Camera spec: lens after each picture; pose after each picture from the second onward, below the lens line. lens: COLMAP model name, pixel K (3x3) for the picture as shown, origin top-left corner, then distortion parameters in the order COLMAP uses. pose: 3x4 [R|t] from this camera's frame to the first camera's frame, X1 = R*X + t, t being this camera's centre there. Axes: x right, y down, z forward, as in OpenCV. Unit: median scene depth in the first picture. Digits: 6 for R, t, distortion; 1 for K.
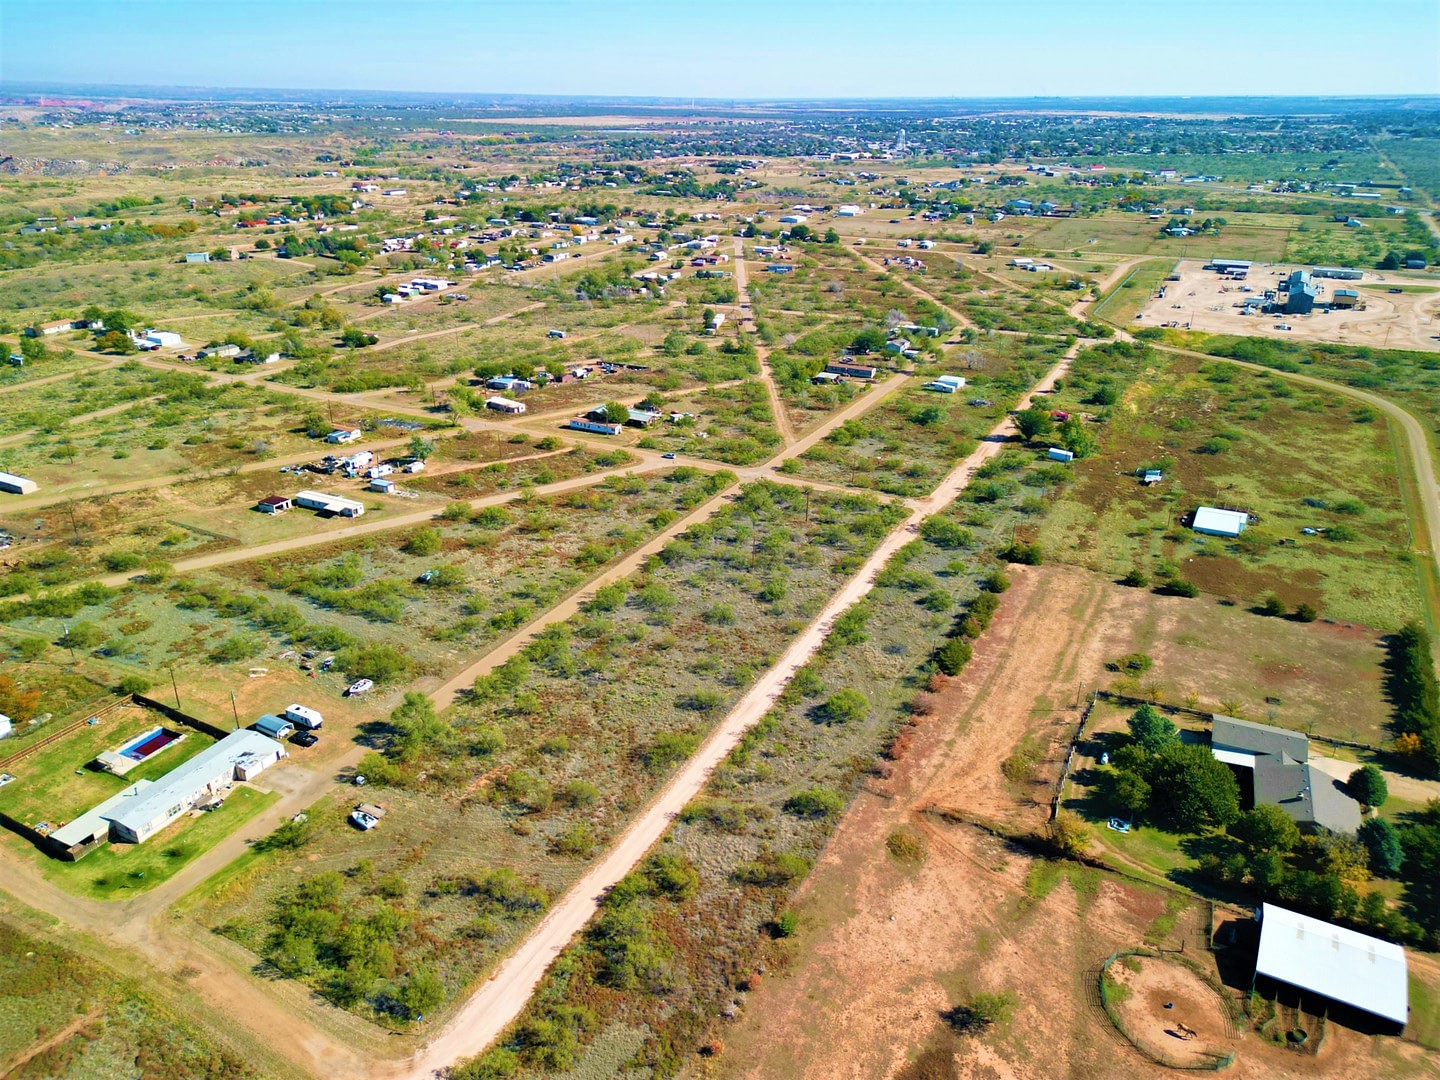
lens RADIAL K [[1000.2, 0, 720.0], [0, 1000.2, 540.0], [0, 0, 1]] dist [0.075393, -0.074152]
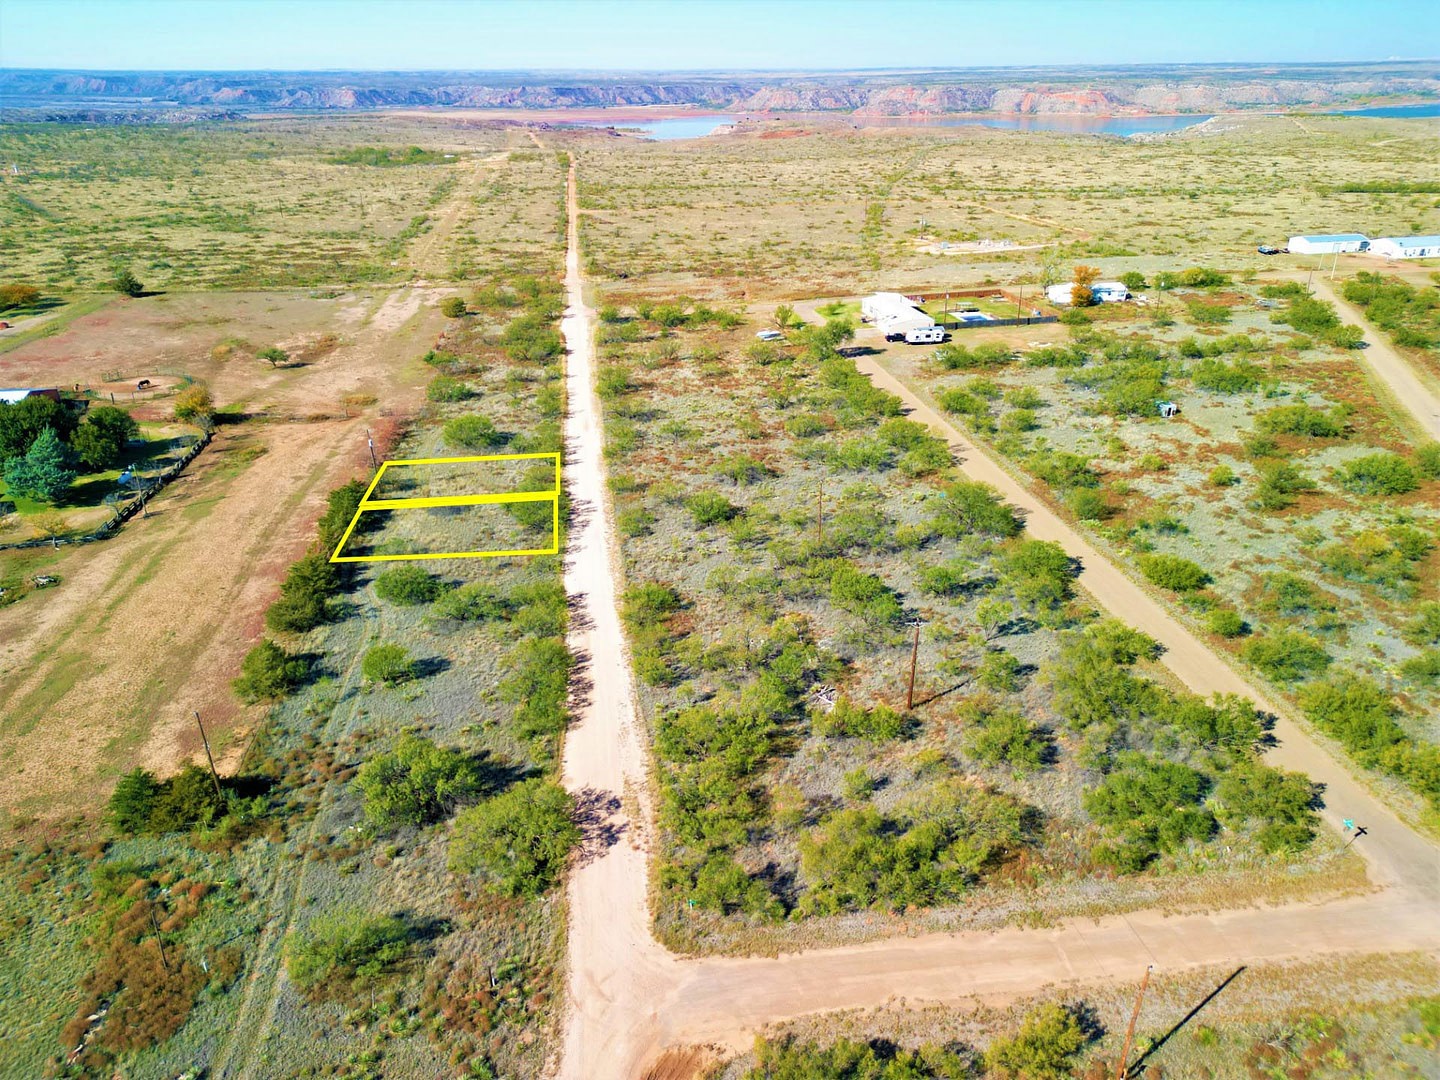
lens RADIAL K [[1000.2, 0, 720.0], [0, 1000.2, 540.0], [0, 0, 1]] dist [0.075393, -0.074152]
pose [[-0.805986, 0.247518, -0.537701, 0.306422], [-0.238883, 0.695112, 0.678052, -0.266962], [0.541592, 0.674948, -0.501122, 1.150409]]
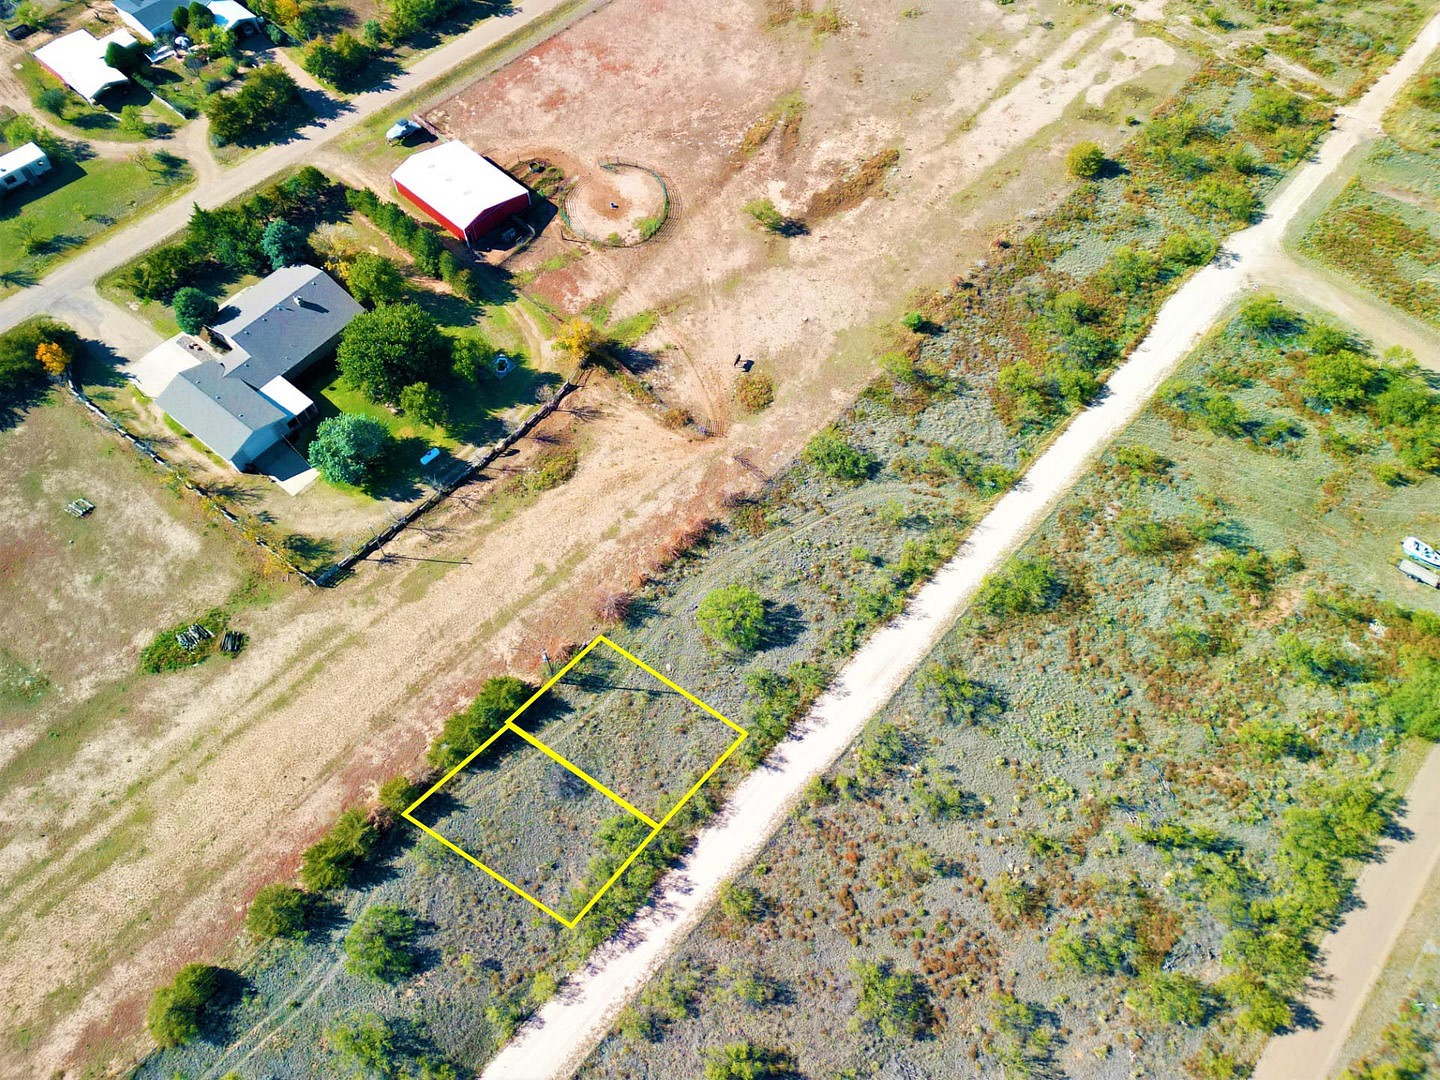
lens RADIAL K [[1000.2, 0, 720.0], [0, 1000.2, 540.0], [0, 0, 1]] dist [0.075393, -0.074152]
pose [[-0.972707, -0.208779, 0.101255, 0.059773], [0.078945, 0.112572, 0.990502, -0.338264], [-0.218194, 0.971462, -0.093018, 0.746632]]
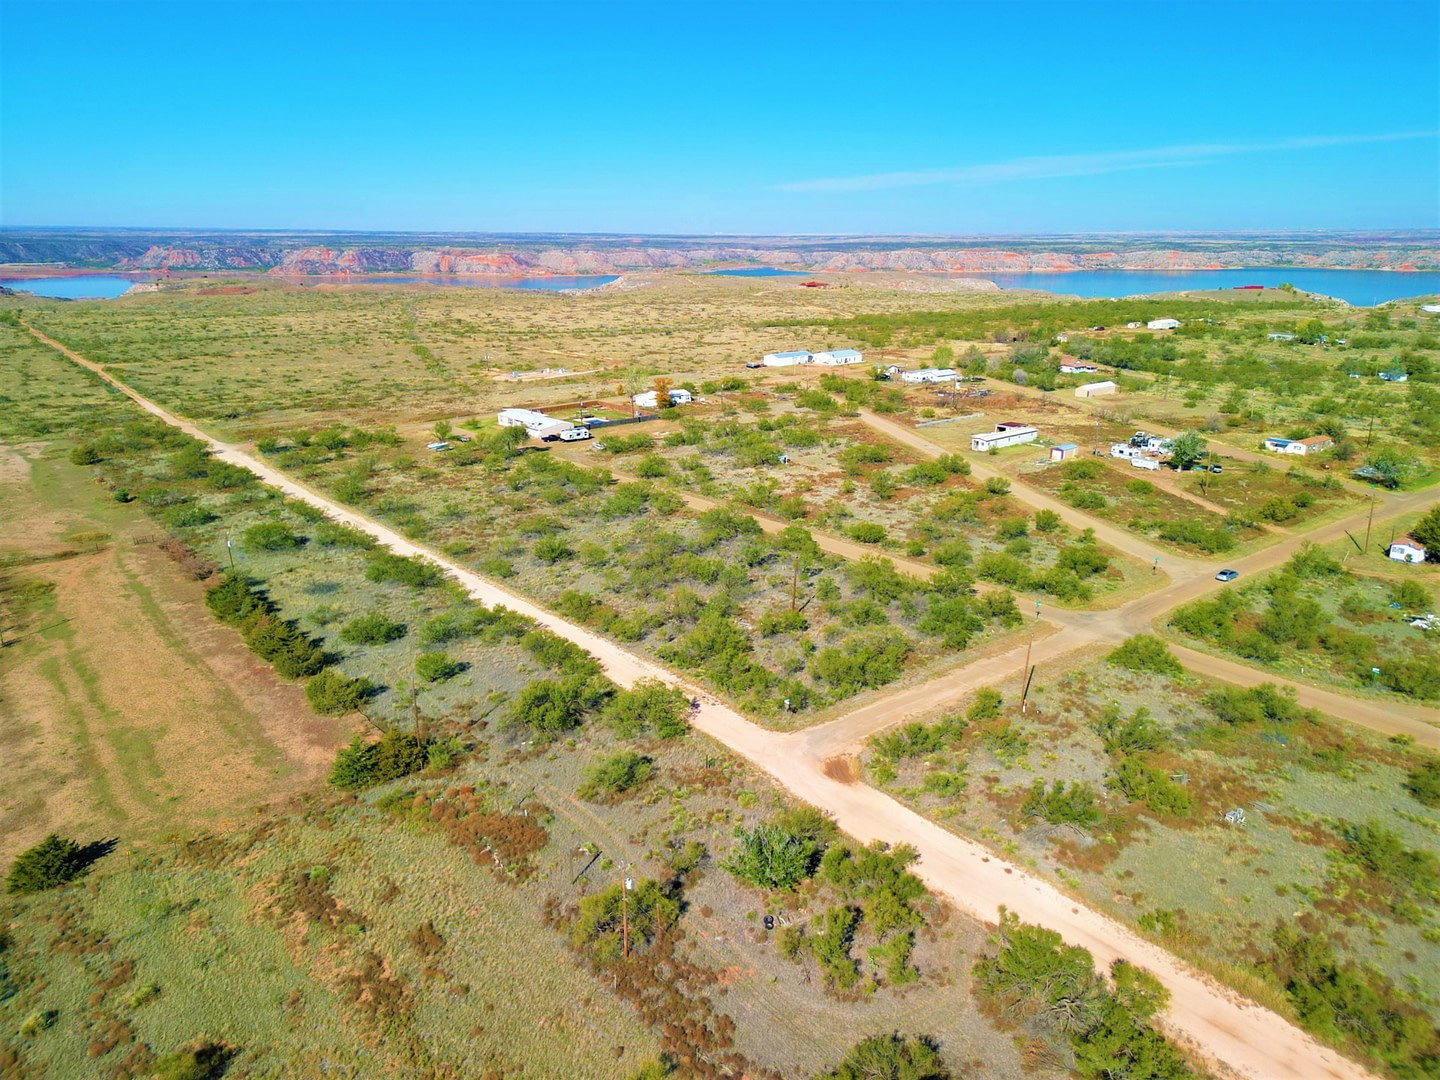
lens RADIAL K [[1000.2, 0, 720.0], [0, 1000.2, 540.0], [0, 0, 1]] dist [0.075393, -0.074152]
pose [[-0.385582, 0.258938, -0.885594, 0.551101], [-0.380832, 0.829578, 0.408371, -0.247834], [0.840413, 0.494723, -0.221259, 1.118222]]
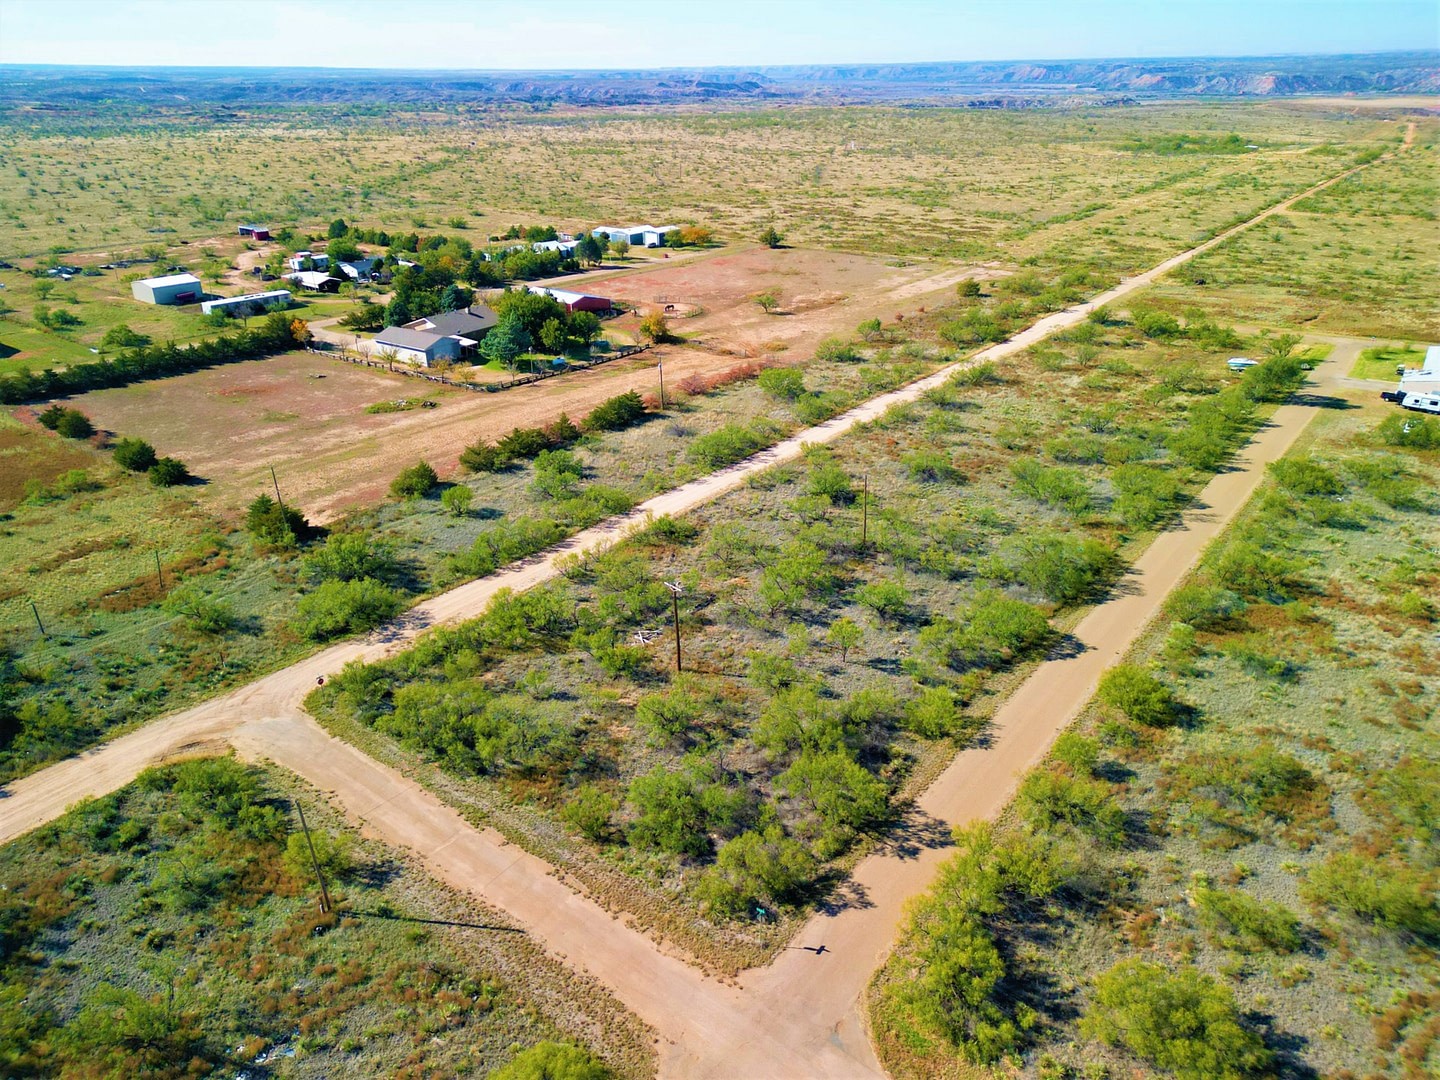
lens RADIAL K [[1000.2, 0, 720.0], [0, 1000.2, 540.0], [0, 0, 1]] dist [0.075393, -0.074152]
pose [[-0.987101, -0.065181, 0.146233, 0.030033], [0.067830, 0.657093, 0.750751, -0.308343], [-0.145023, 0.750986, -0.644196, 1.243915]]
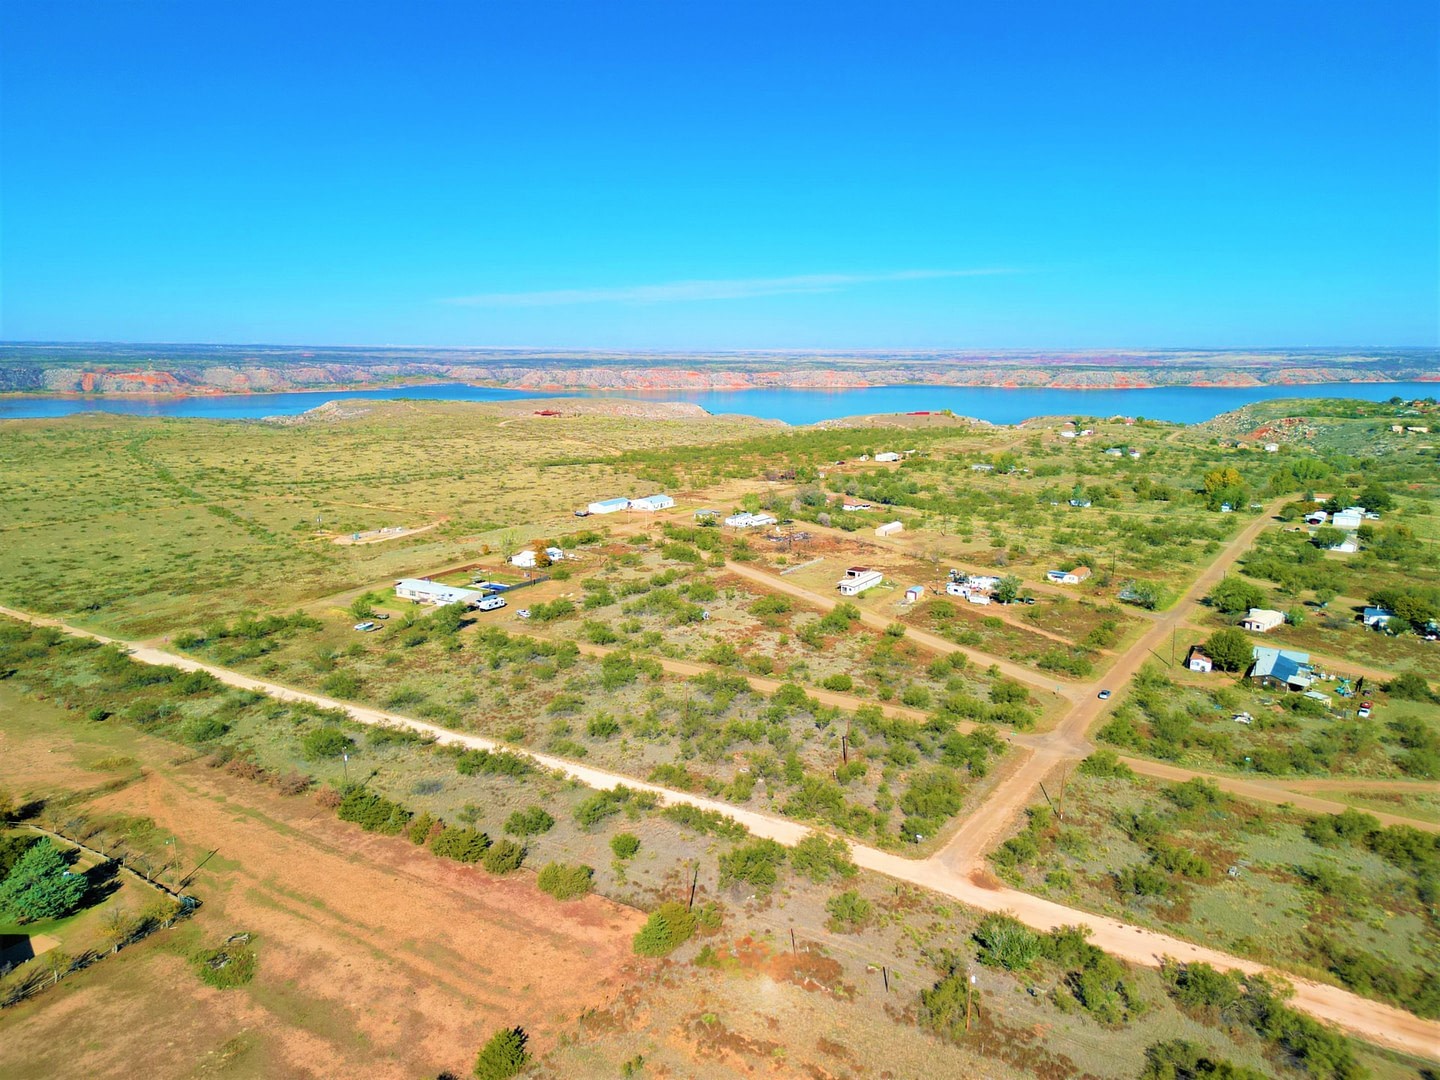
lens RADIAL K [[1000.2, 0, 720.0], [0, 1000.2, 540.0], [0, 0, 1]] dist [0.075393, -0.074152]
pose [[-0.084142, 0.177980, -0.980430, 0.716750], [-0.412233, 0.889556, 0.196862, -0.245579], [0.907185, 0.420730, -0.001480, 0.920909]]
